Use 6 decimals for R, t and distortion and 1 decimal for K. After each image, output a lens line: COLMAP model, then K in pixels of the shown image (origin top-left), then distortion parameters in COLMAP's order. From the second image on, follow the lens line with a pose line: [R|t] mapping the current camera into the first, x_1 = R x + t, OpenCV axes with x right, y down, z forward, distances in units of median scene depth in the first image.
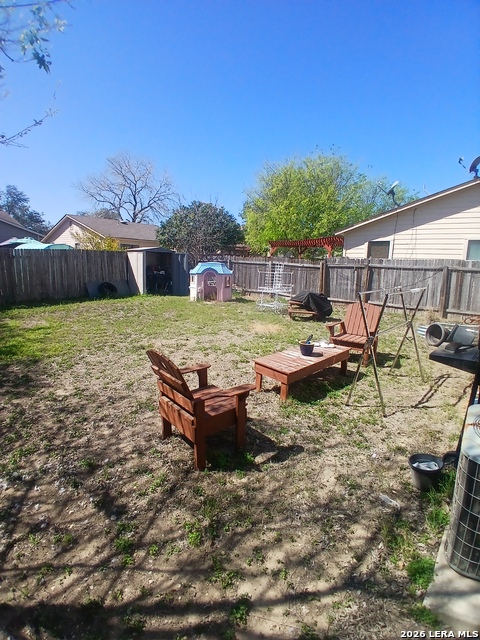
lens RADIAL K [[323.8, 0, 240.0], [0, 323.8, 320.0], [0, 0, 1]] dist [0.000431, -0.041894]
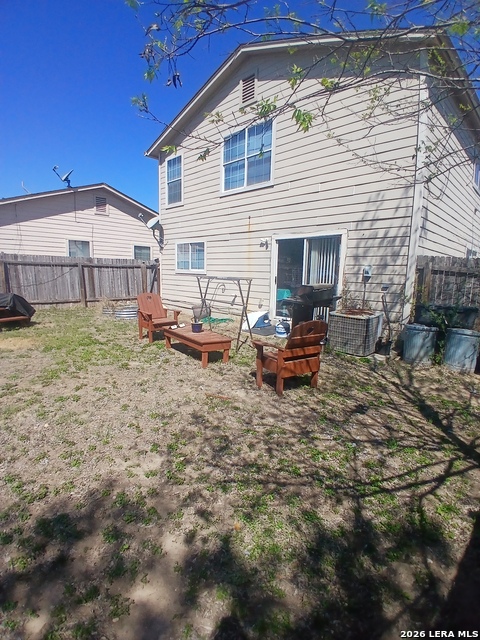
lens RADIAL K [[316.6, 0, 234.7], [0, 316.6, 320.8], [0, 0, 1]] dist [0.012074, -0.054325]
pose [[0.121653, -0.170974, 0.977736, -1.154957], [0.153329, 0.976466, 0.151674, -0.120357], [-0.980658, 0.131463, 0.145005, 0.769752]]
